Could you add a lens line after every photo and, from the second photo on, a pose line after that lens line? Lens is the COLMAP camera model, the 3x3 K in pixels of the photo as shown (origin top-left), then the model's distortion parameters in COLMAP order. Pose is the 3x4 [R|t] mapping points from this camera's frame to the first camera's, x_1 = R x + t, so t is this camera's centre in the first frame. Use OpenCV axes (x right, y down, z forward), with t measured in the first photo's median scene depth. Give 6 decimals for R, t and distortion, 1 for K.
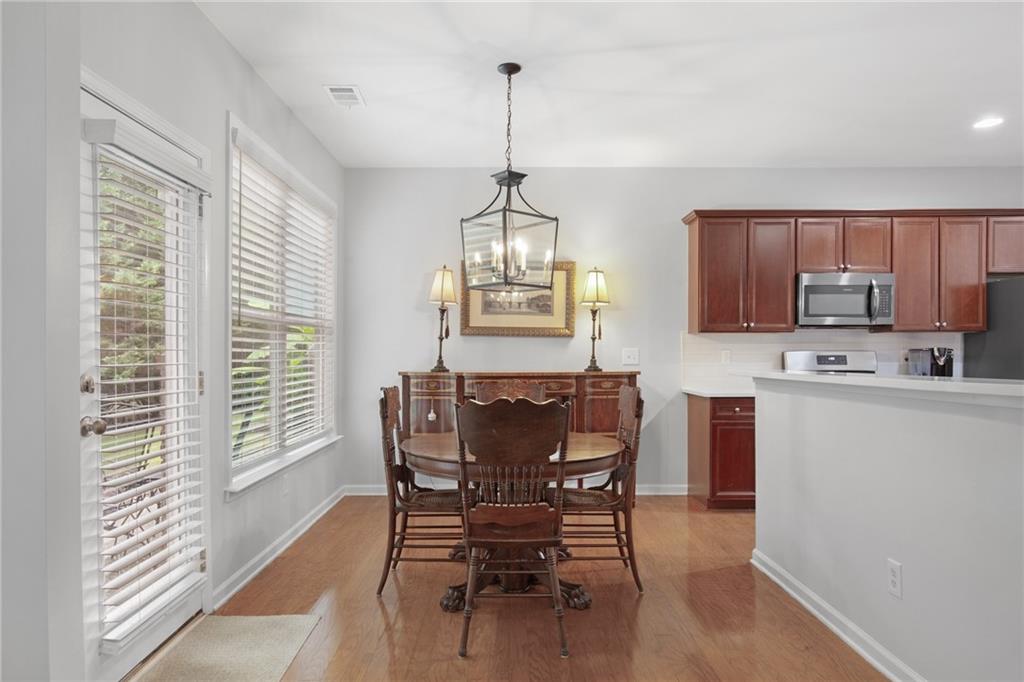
lens RADIAL K [[634.2, 0, 511.6], [0, 634.2, 352.3], [0, 0, 1]] dist [-0.002528, -0.001042]
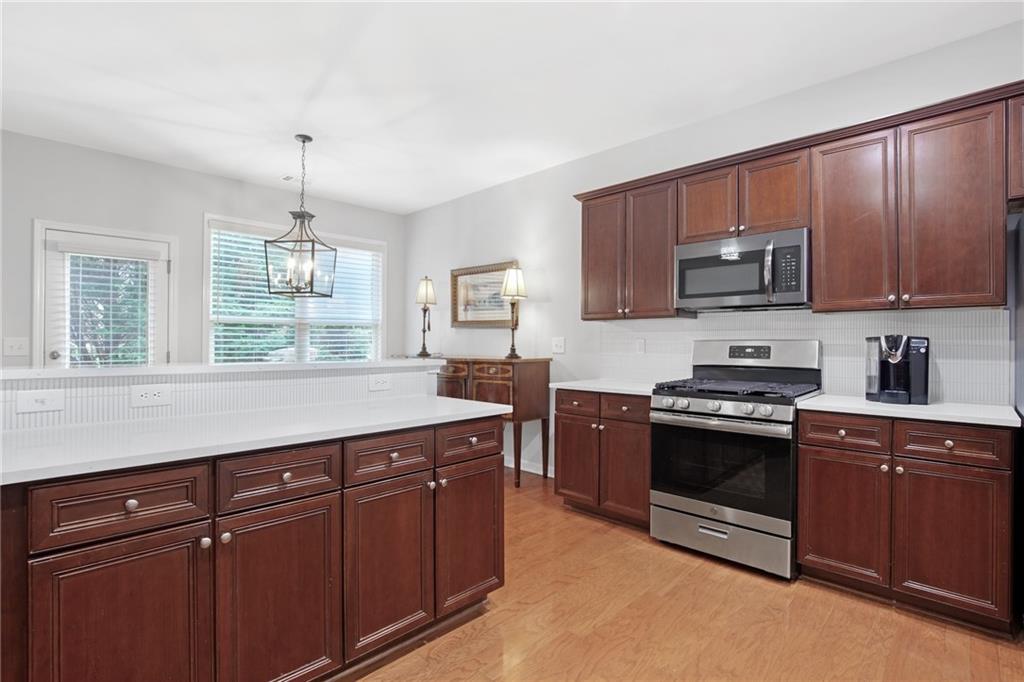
lens RADIAL K [[489.4, 0, 494.6], [0, 489.4, 339.0], [0, 0, 1]] dist [-0.003143, -0.000450]
pose [[0.695876, -0.001008, -0.718161, 0.738424], [-0.000100, 0.999999, -0.001500, -0.002955], [0.718162, 0.001116, 0.695876, 0.384466]]
